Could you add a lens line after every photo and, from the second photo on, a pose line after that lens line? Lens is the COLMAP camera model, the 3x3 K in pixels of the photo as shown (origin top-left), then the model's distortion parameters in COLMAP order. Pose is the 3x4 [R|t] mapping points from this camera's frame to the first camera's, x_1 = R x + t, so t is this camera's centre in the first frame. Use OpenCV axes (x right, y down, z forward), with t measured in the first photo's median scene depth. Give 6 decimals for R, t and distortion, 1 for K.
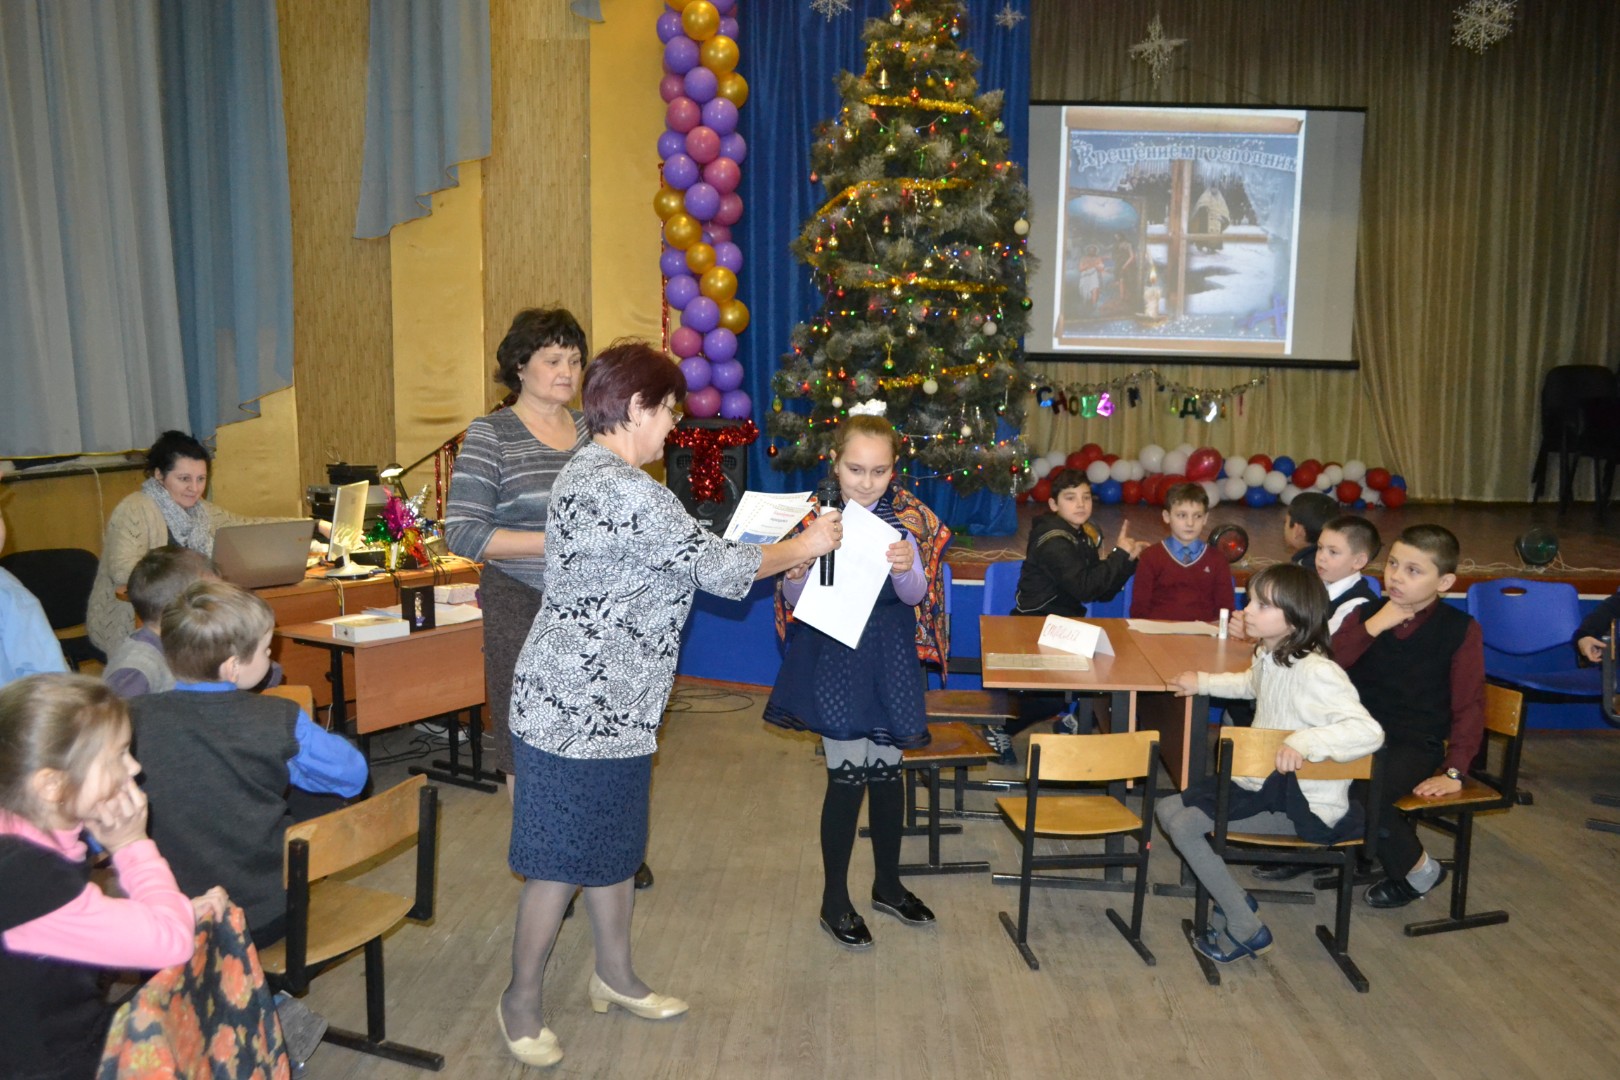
lens RADIAL K [[1280.6, 0, 806.5], [0, 1280.6, 553.9], [0, 0, 1]] dist [-0.009416, 0.007736]
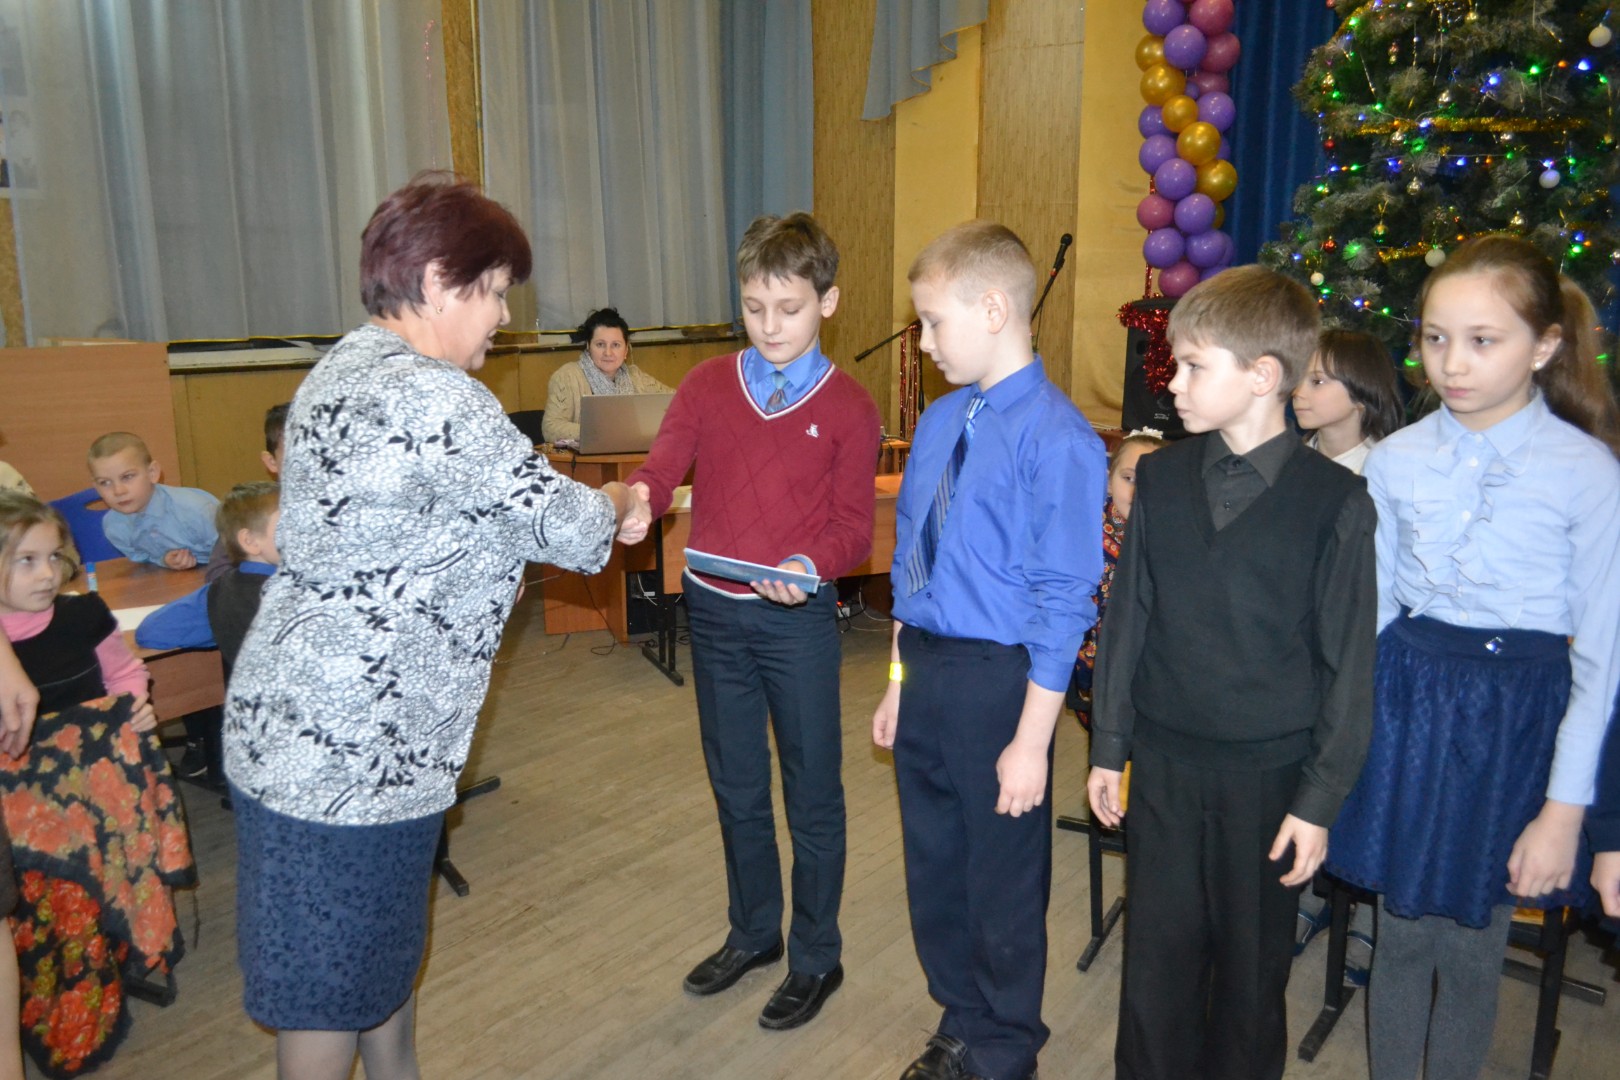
lens RADIAL K [[1276.7, 0, 817.1], [0, 1276.7, 546.7], [0, 0, 1]] dist [0.006520, -0.013782]
pose [[0.831253, 0.105185, -0.545852, 0.223907], [-0.059866, 0.993163, 0.100213, -0.009112], [0.552661, -0.050624, 0.831867, 0.119741]]
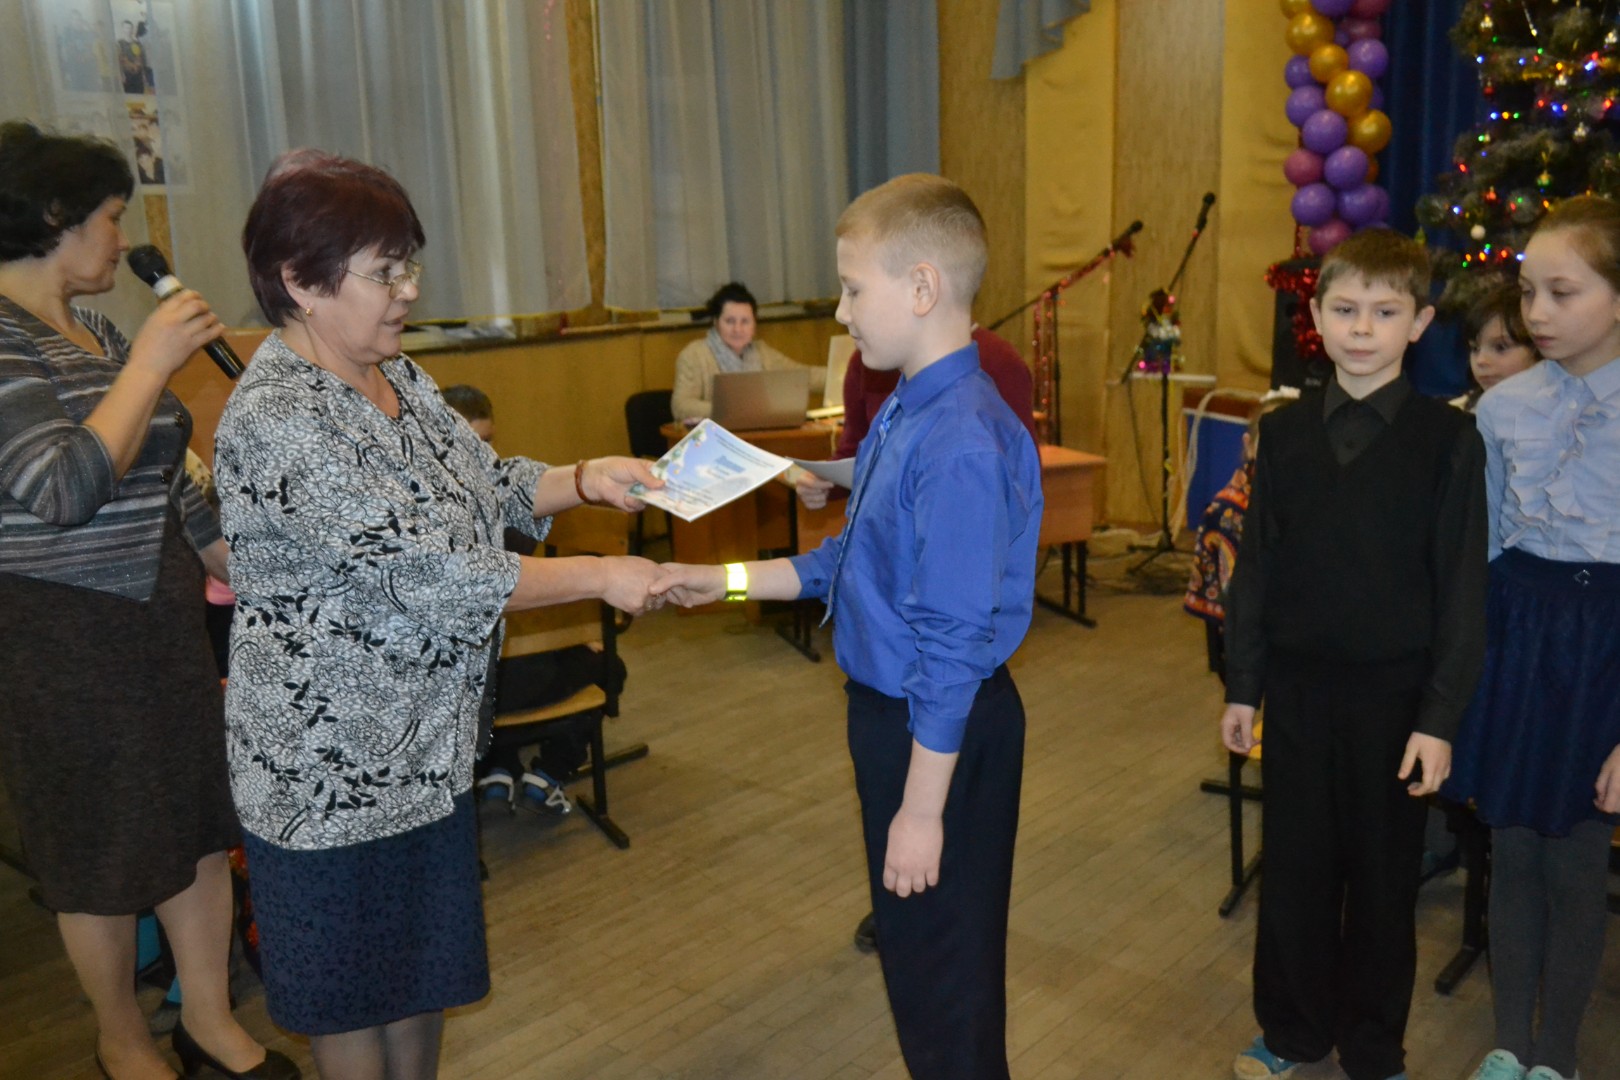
lens RADIAL K [[1388.0, 0, 824.7], [0, 1388.0, 550.2], [0, 0, 1]] dist [-0.016010, -0.003123]
pose [[0.783386, 0.100131, -0.613416, 0.248450], [-0.038501, 0.992860, 0.112901, -0.004959], [0.620342, -0.064828, 0.781648, 0.072928]]
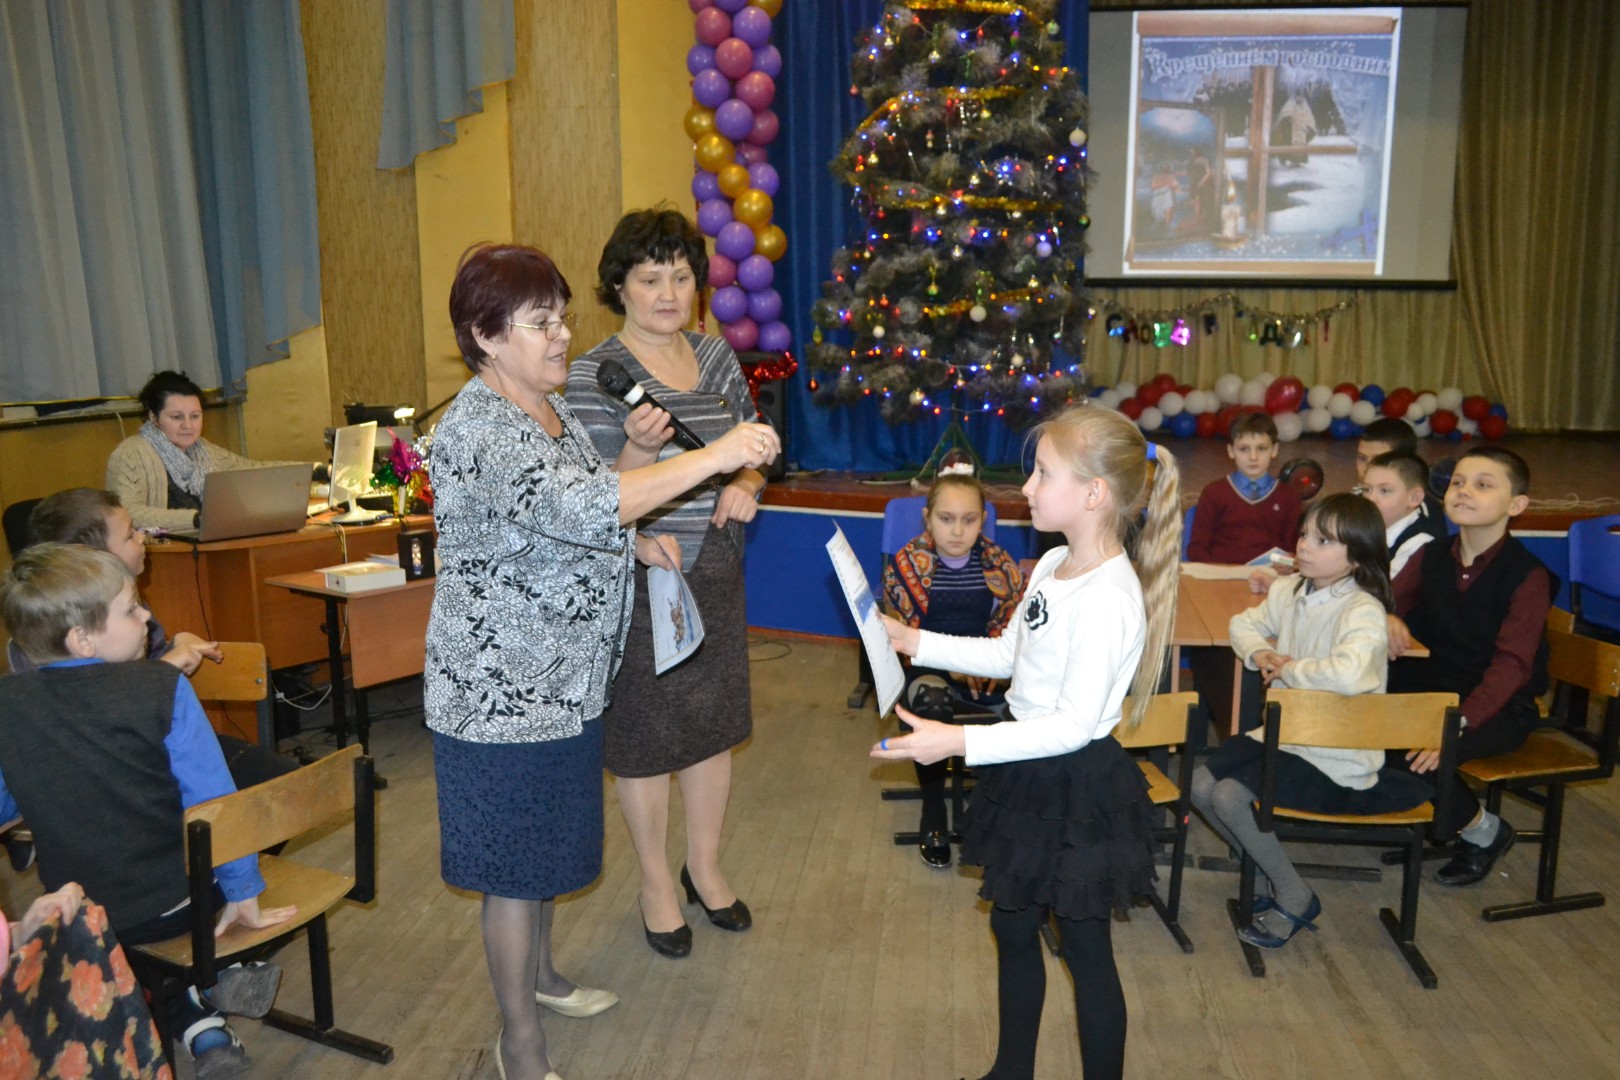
lens RADIAL K [[1280.6, 0, 806.0], [0, 1280.6, 555.2], [0, 0, 1]] dist [-0.009416, 0.007736]
pose [[0.997804, -0.005592, -0.066006, 0.031426], [0.008806, 0.998784, 0.048505, -0.000914], [0.065654, -0.048980, 0.996640, 0.051540]]
